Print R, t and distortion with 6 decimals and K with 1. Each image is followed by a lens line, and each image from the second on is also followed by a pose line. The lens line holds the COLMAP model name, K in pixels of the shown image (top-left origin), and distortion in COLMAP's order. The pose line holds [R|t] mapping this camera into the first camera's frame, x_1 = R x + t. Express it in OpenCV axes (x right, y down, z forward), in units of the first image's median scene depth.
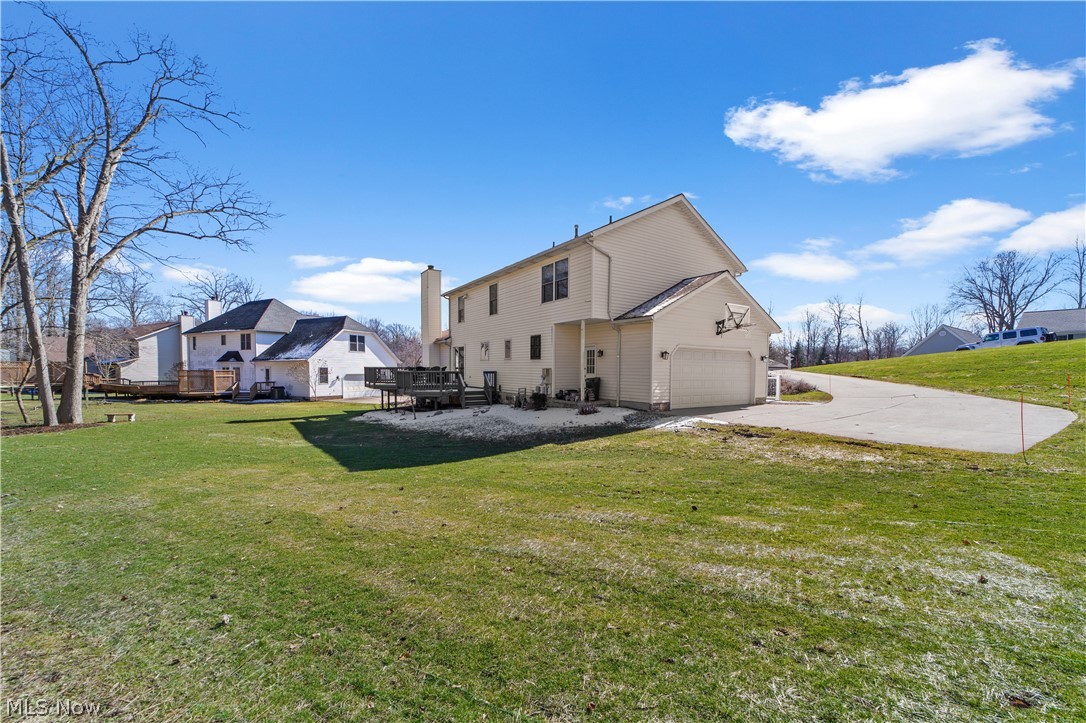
lens RADIAL K [[422.8, 0, 539.0], [0, 422.8, 377.3], [0, 0, 1]] dist [0.000521, 0.000286]
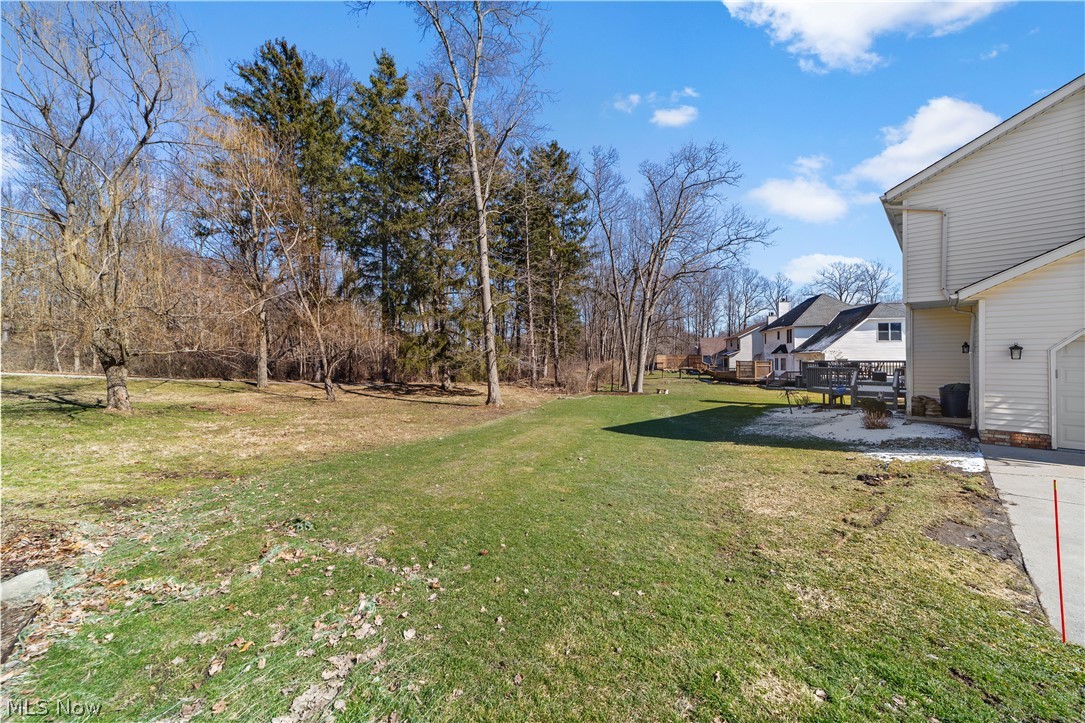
lens RADIAL K [[422.4, 0, 538.5], [0, 422.4, 377.3], [0, 0, 1]] dist [0.000521, 0.000286]
pose [[0.206017, 0.044292, -0.977546, 0.306441], [-0.011345, 0.999016, 0.042874, -0.013951], [0.978483, 0.002257, 0.206316, 0.086803]]
